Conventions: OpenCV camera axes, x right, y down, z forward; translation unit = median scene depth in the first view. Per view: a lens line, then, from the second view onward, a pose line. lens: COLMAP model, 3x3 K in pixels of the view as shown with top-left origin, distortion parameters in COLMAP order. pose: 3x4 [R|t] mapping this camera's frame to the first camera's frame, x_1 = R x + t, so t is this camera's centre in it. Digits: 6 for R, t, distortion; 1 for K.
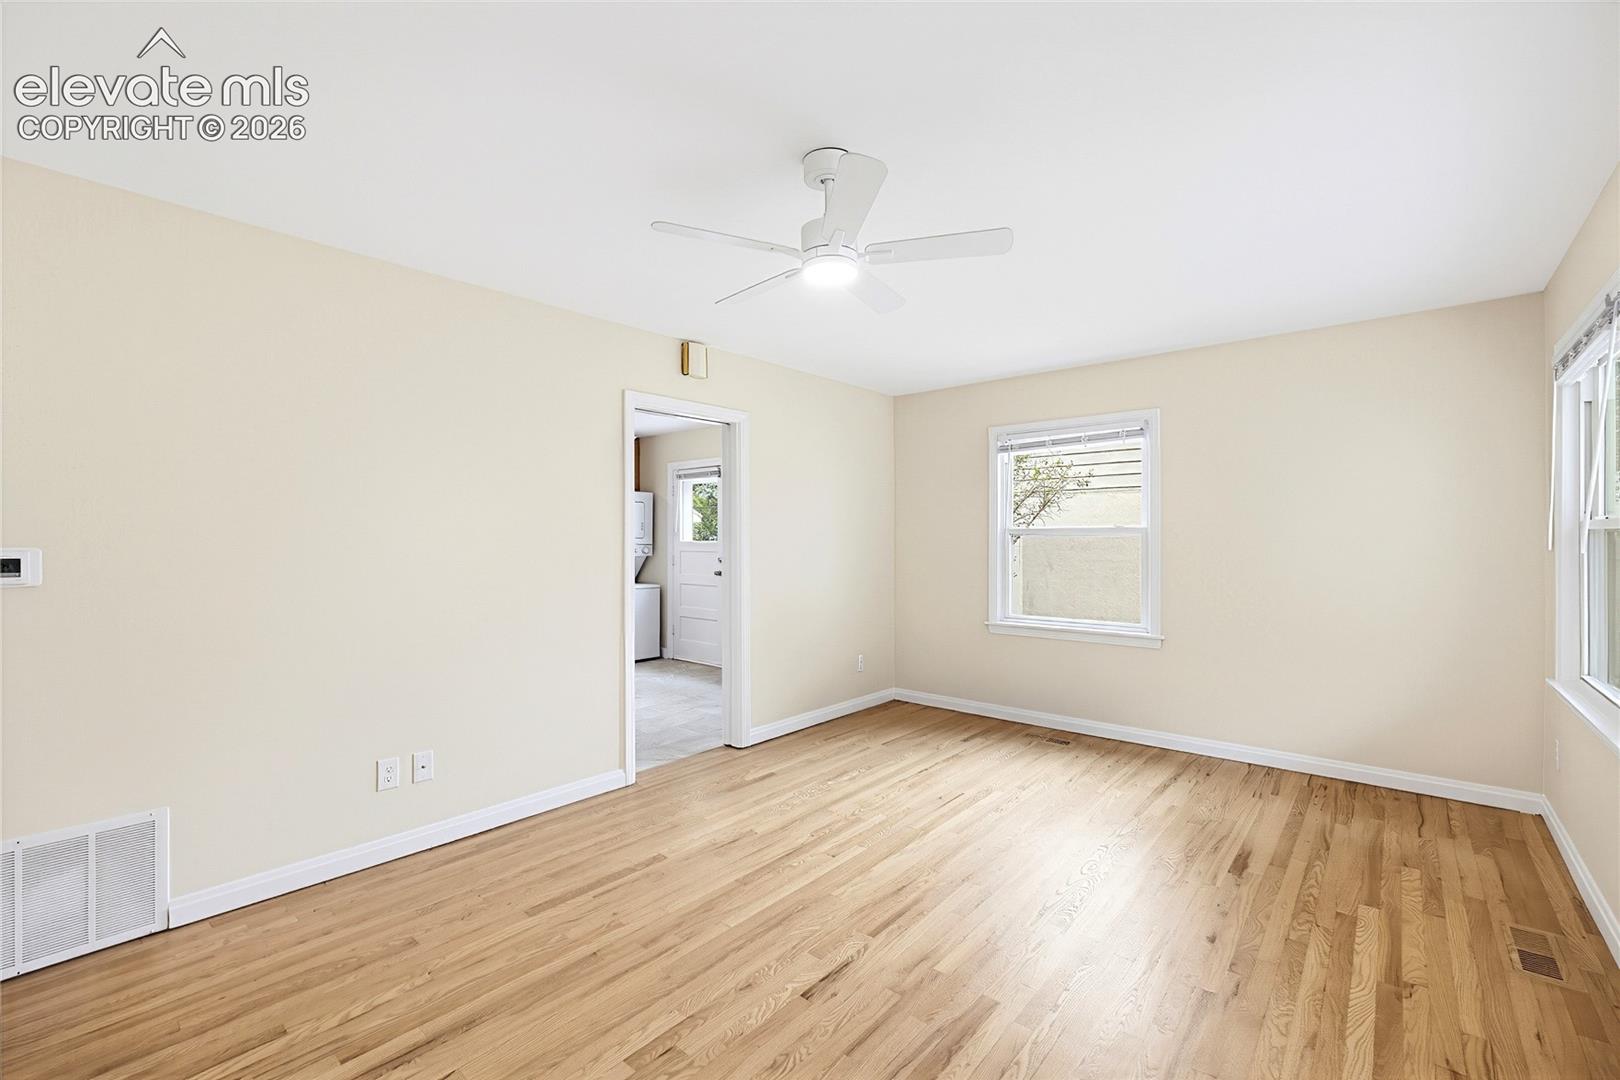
lens RADIAL K [[687.7, 0, 810.0], [0, 687.7, 540.0], [0, 0, 1]] dist [-0.018231, 0.006175]
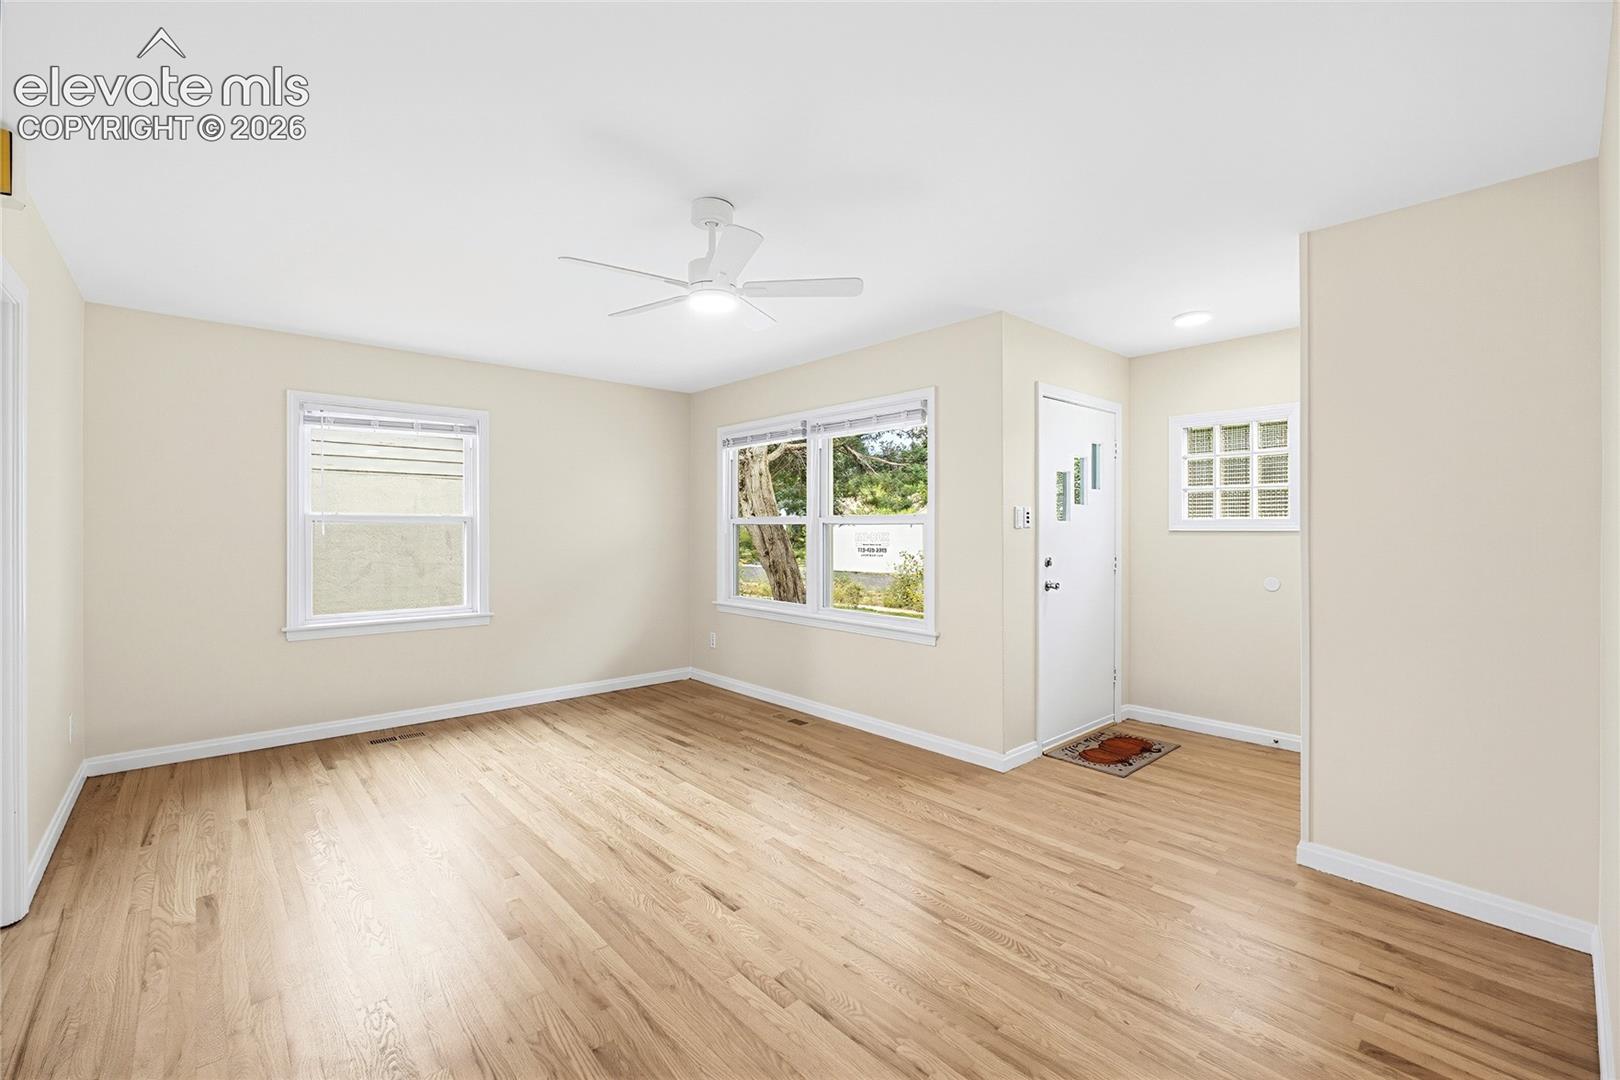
lens RADIAL K [[683.0, 0, 811.7], [0, 683.0, 525.4], [0, 0, 1]] dist [-0.010004, 0.000495]
pose [[0.130707, -0.002354, 0.991418, -0.700180], [-0.005960, 0.999977, 0.003160, -0.015667], [-0.991403, -0.006322, 0.130690, 0.413825]]
